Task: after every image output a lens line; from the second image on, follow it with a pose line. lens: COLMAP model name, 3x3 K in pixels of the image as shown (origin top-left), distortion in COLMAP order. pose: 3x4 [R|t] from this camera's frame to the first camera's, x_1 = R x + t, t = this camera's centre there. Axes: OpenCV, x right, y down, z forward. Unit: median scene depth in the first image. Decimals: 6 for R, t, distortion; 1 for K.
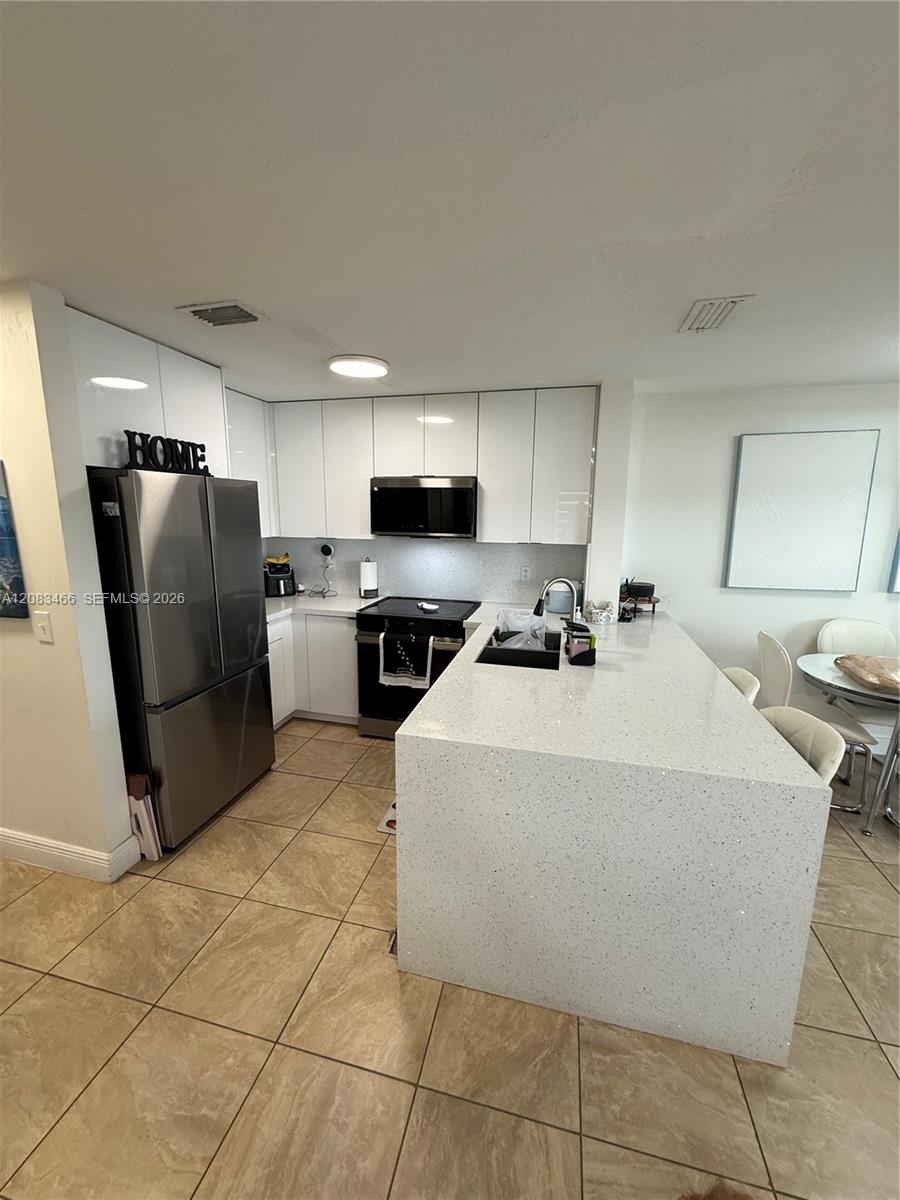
lens RADIAL K [[477.7, 0, 449.9], [0, 477.7, 596.6], [0, 0, 1]] dist [-0.000085, 0.000363]
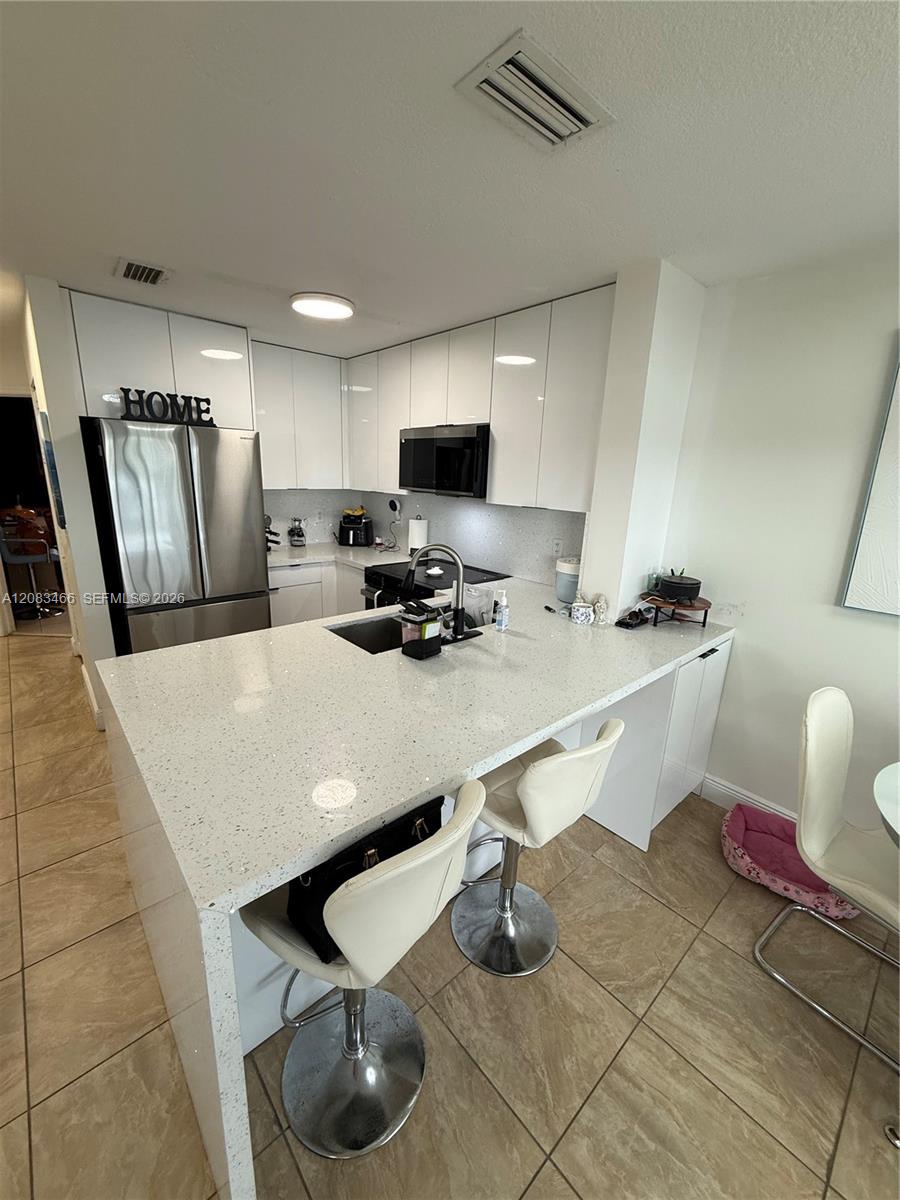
lens RADIAL K [[477.7, 0, 445.2], [0, 477.7, 596.6], [0, 0, 1]] dist [-0.000085, 0.000363]
pose [[0.824505, 0.162169, -0.542120, 0.663501], [-0.128520, 0.986684, 0.099691, -0.034959], [0.551067, -0.012522, 0.834367, 0.348211]]
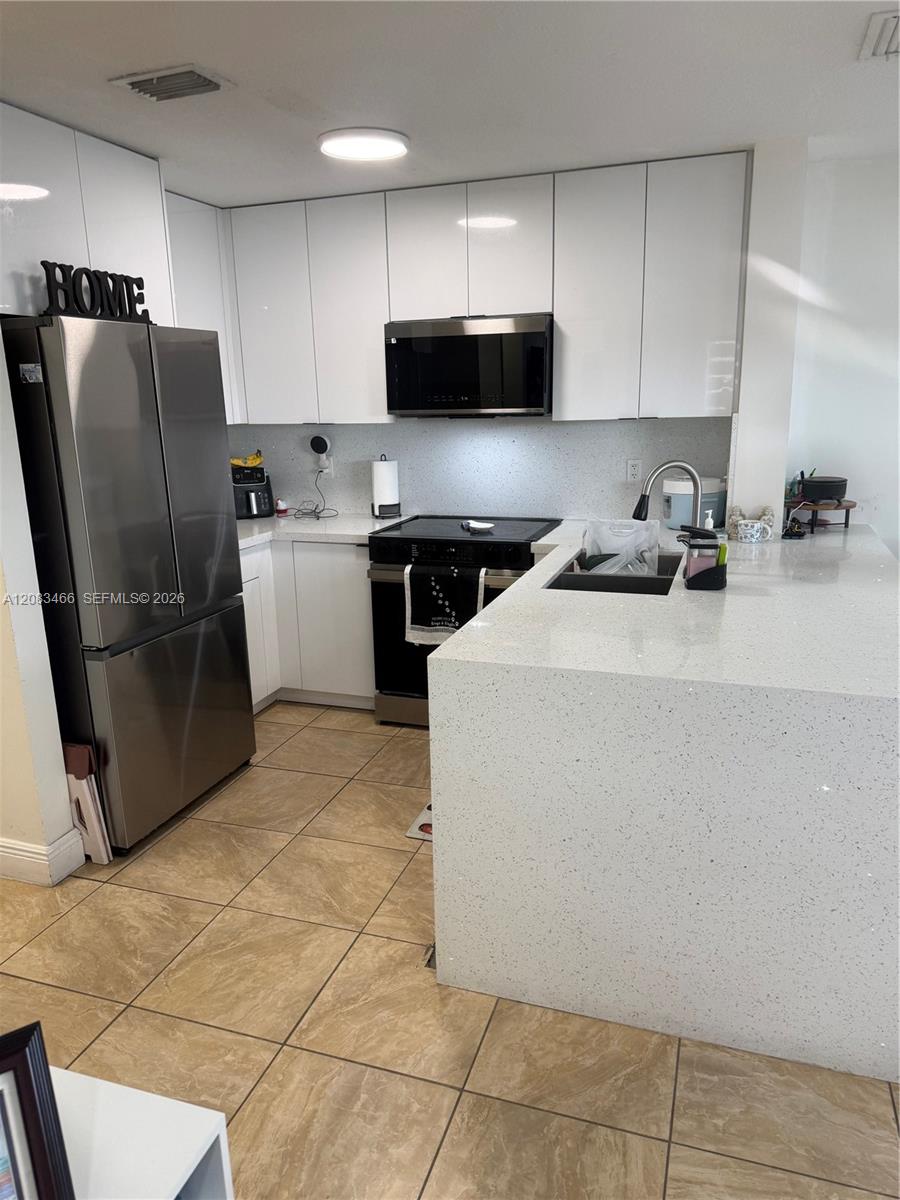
lens RADIAL K [[846.2, 0, 442.8], [0, 846.2, 600.1], [0, 0, 1]] dist [0.072108, -0.084702]
pose [[0.994954, -0.011474, -0.099678, 0.027467], [0.017439, 0.998095, 0.059173, 0.074559], [0.098809, -0.060613, 0.993259, -0.198648]]
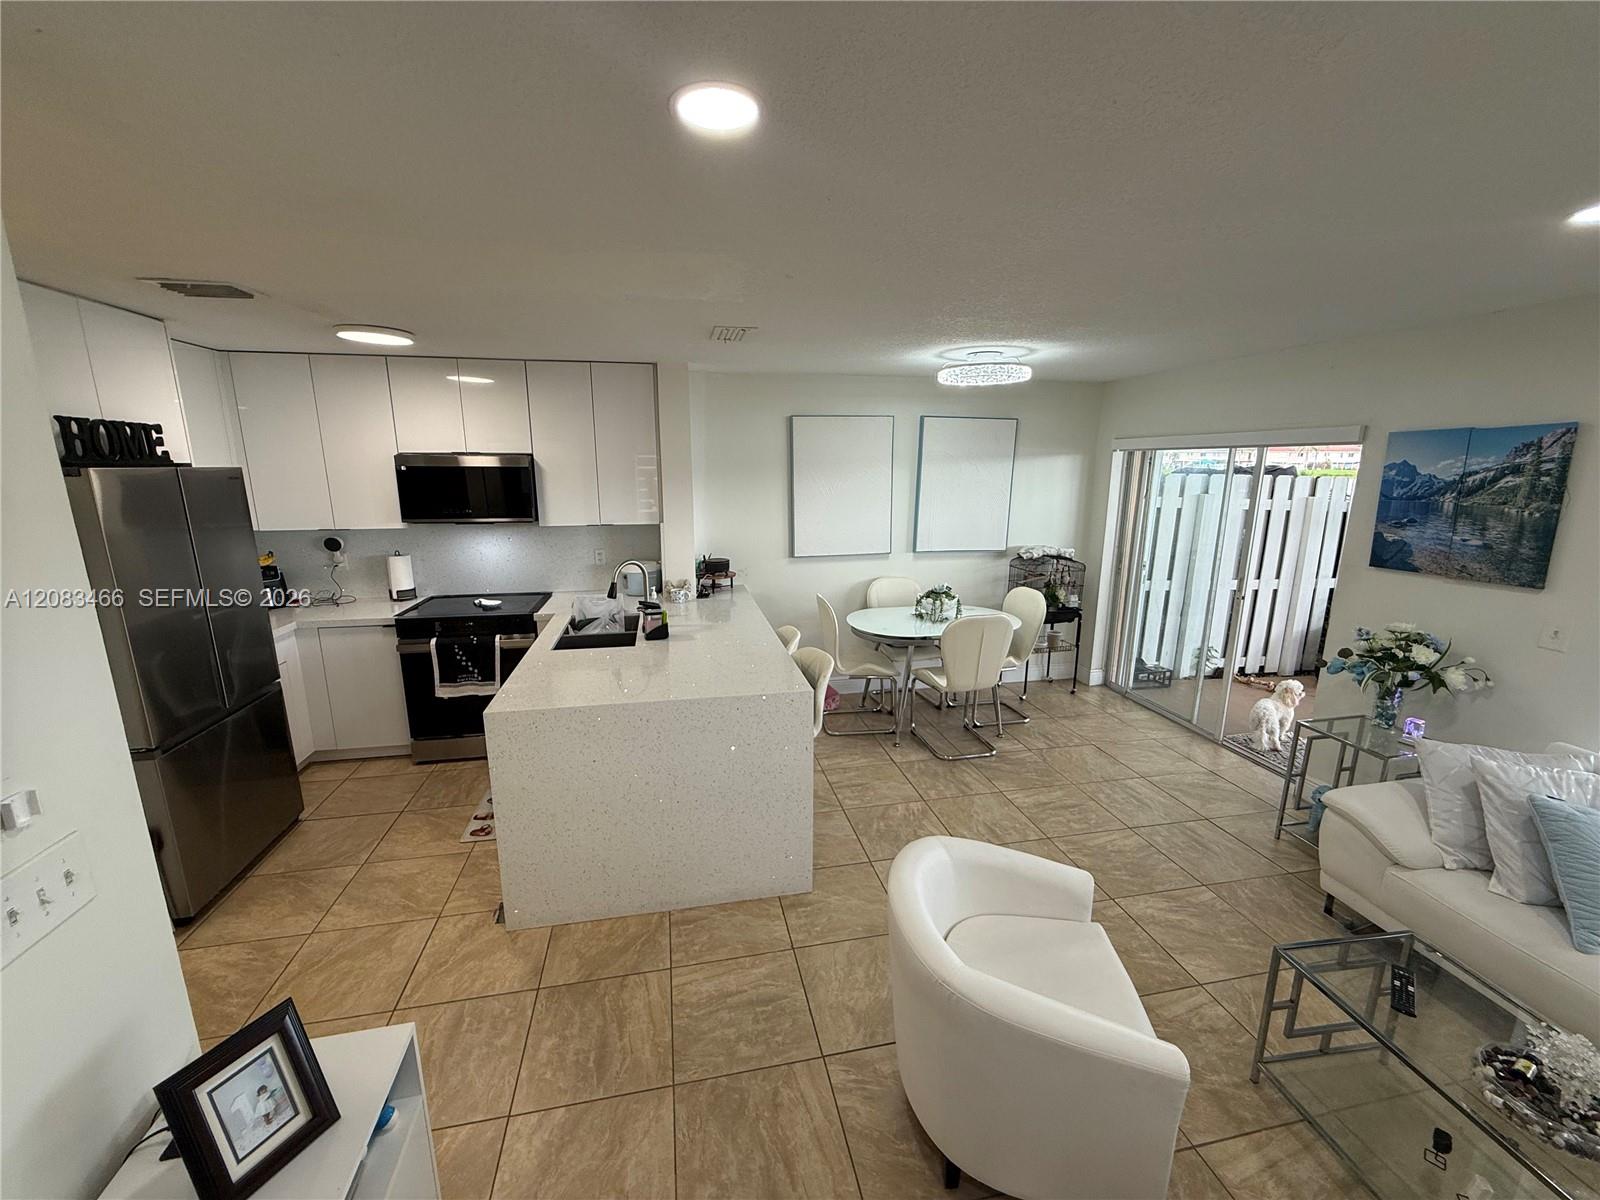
lens RADIAL K [[636.9, 0, 794.4], [0, 636.9, 602.0], [0, 0, 1]] dist [-0.000085, 0.000363]
pose [[0.904669, -0.098748, 0.414515, -0.030046], [0.084865, 0.995044, 0.051830, 0.008988], [-0.417579, -0.011711, 0.908565, -0.406224]]
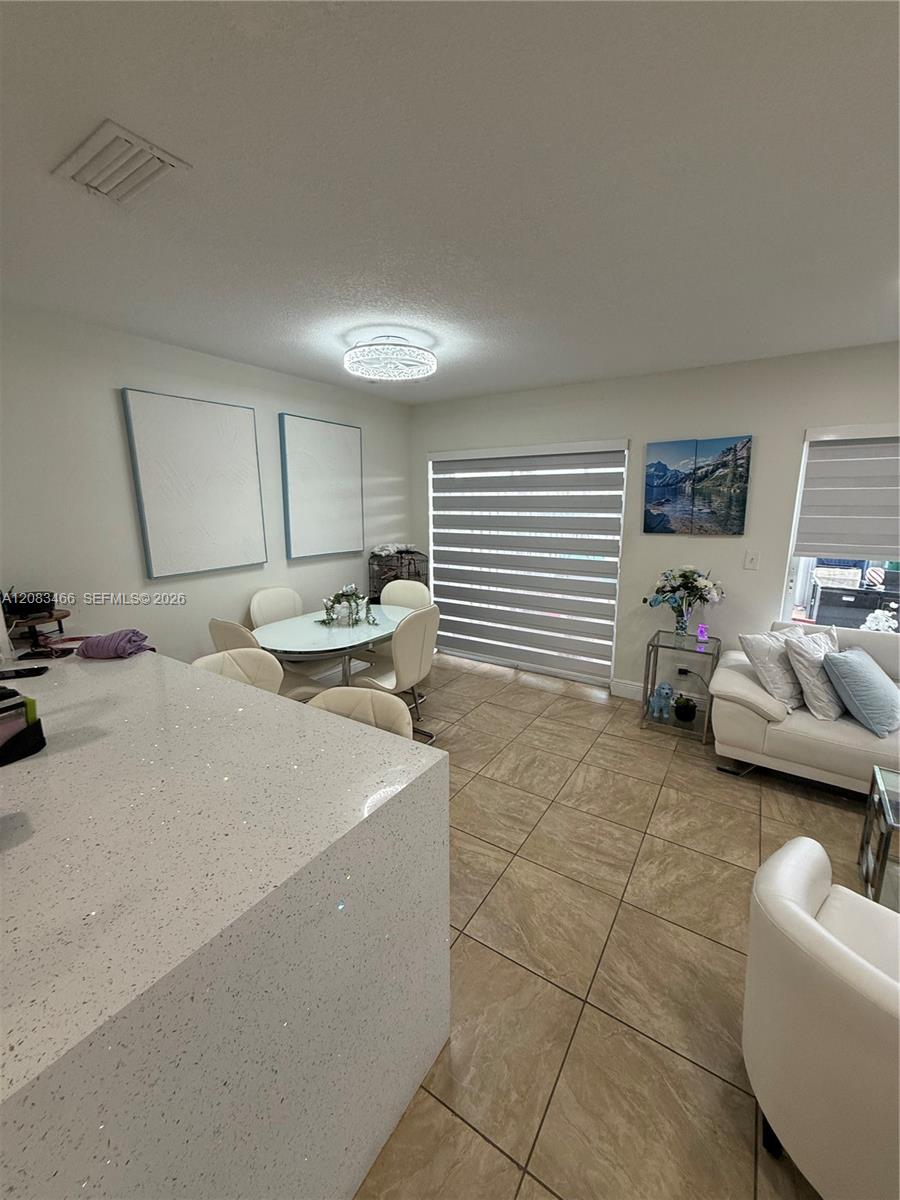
lens RADIAL K [[477.7, 0, 449.5], [0, 477.7, 595.4], [0, 0, 1]] dist [-0.000085, 0.000363]
pose [[0.333902, -0.195367, 0.922139, -0.016795], [0.177698, 0.973791, 0.141966, -0.022710], [-0.925707, 0.116459, 0.359867, 0.312728]]
